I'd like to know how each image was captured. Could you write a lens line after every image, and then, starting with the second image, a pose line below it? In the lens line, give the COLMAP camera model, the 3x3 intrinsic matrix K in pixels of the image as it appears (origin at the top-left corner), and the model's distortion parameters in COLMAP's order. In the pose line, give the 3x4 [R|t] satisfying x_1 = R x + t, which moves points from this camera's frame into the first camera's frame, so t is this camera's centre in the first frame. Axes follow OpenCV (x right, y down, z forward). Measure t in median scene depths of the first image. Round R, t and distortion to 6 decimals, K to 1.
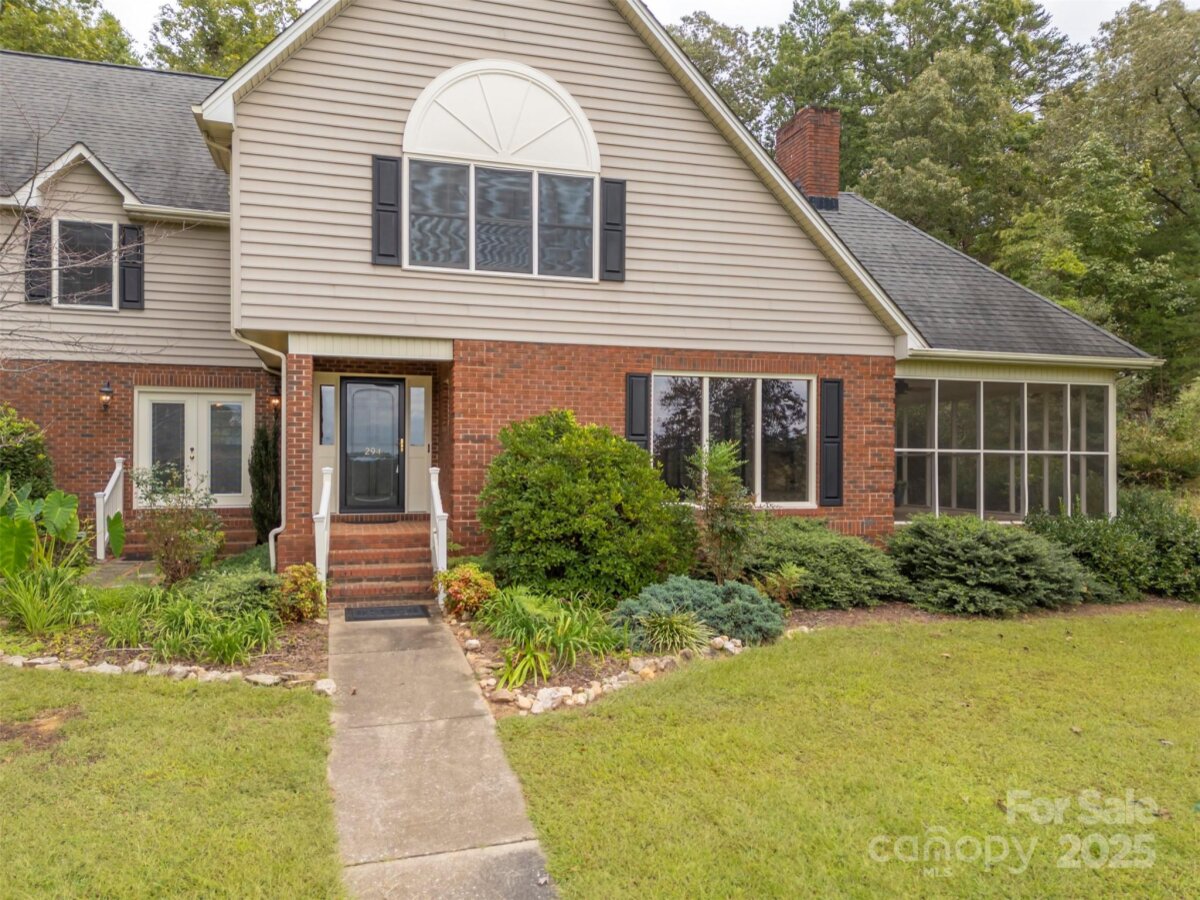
lens RADIAL K [[867.0, 0, 600.0], [0, 867.0, 450.0], [0, 0, 1]] dist [0.090168, -0.084367]
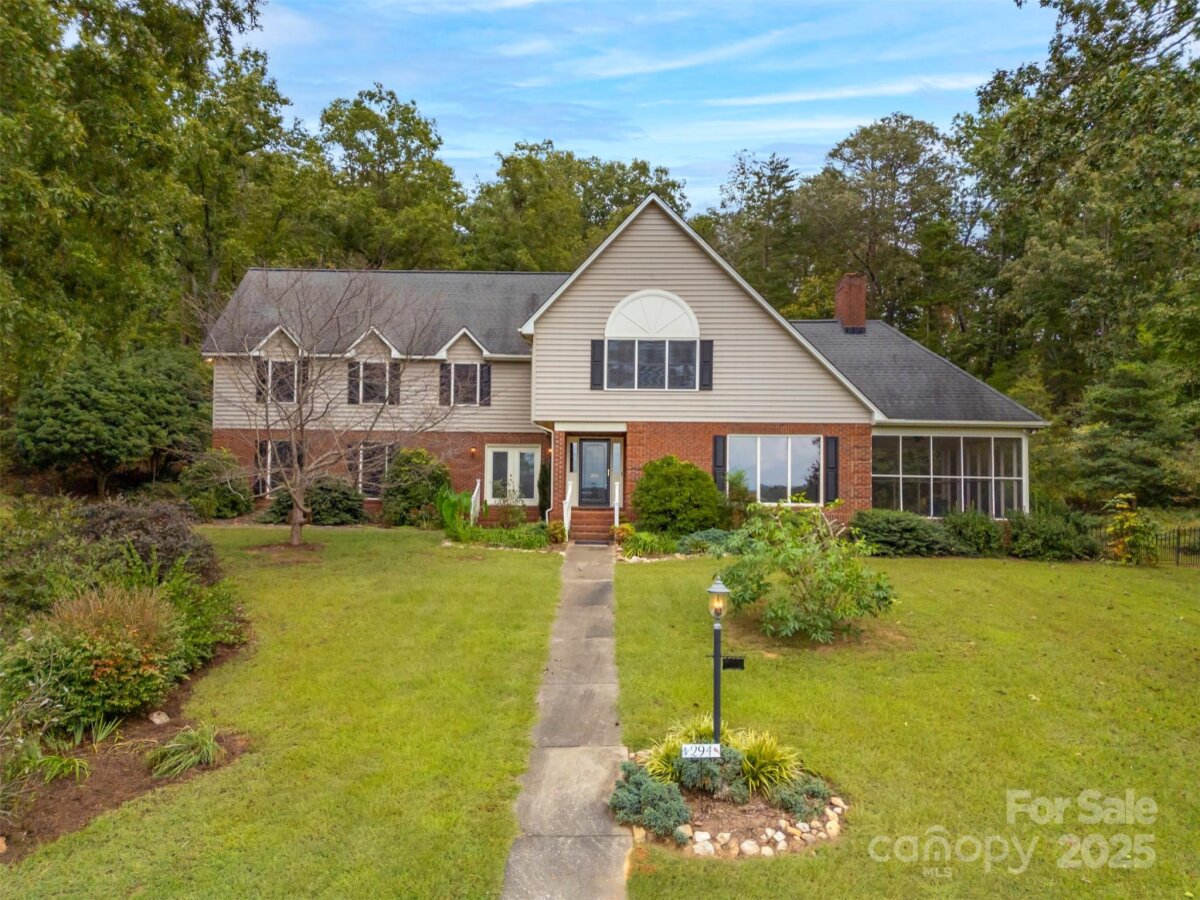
lens RADIAL K [[867.0, 0, 600.0], [0, 867.0, 450.0], [0, 0, 1]] dist [0.090168, -0.084367]
pose [[0.952987, -0.007947, -0.302907, 0.384654], [-0.005161, 0.999085, -0.042449, 0.029529], [0.302967, 0.042017, 0.952074, -0.967666]]
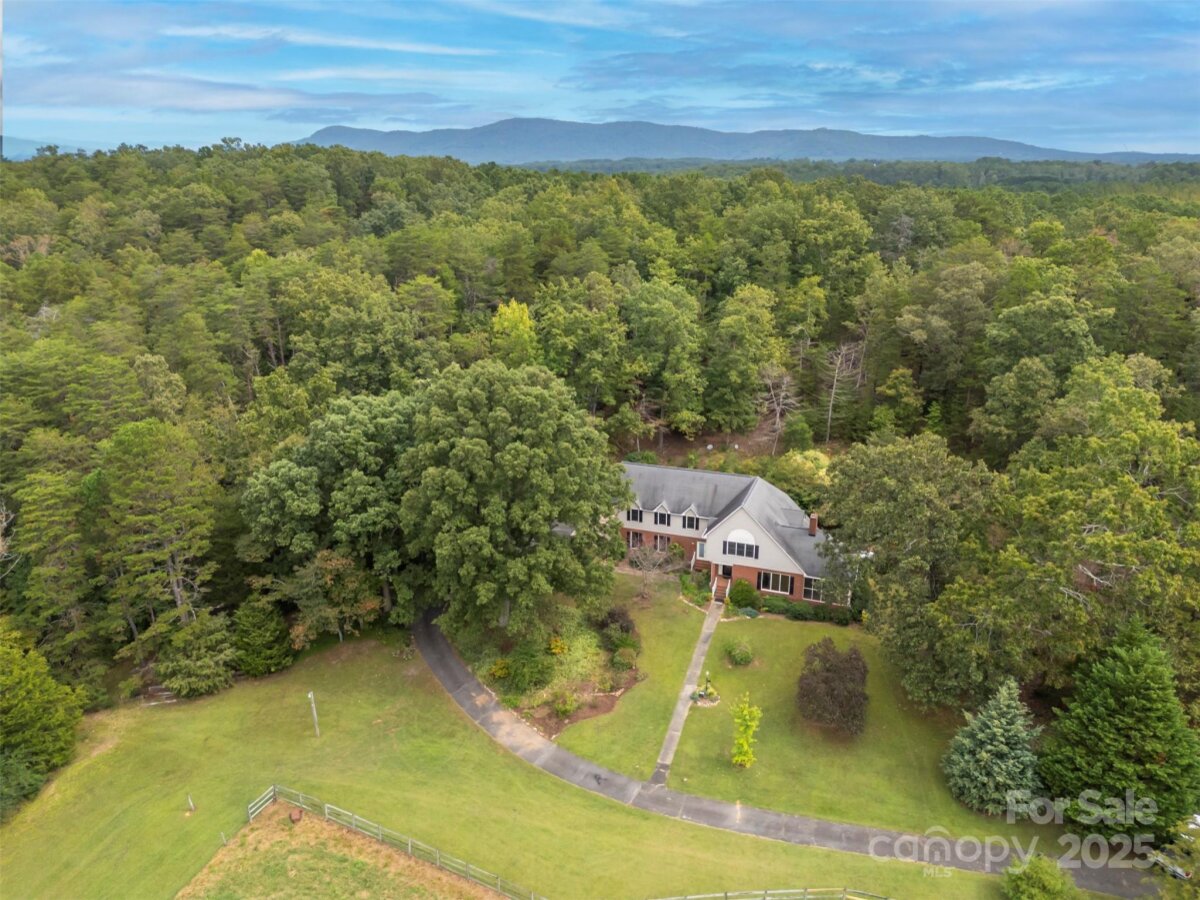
lens RADIAL K [[886.6, 0, 600.0], [0, 886.6, 450.0], [0, 0, 1]] dist [0.090969, -0.062396]
pose [[0.810334, 0.186511, -0.555492, 2.746322], [0.008102, 0.944334, 0.328888, -3.311482], [0.585912, -0.271010, 0.763715, -4.834704]]
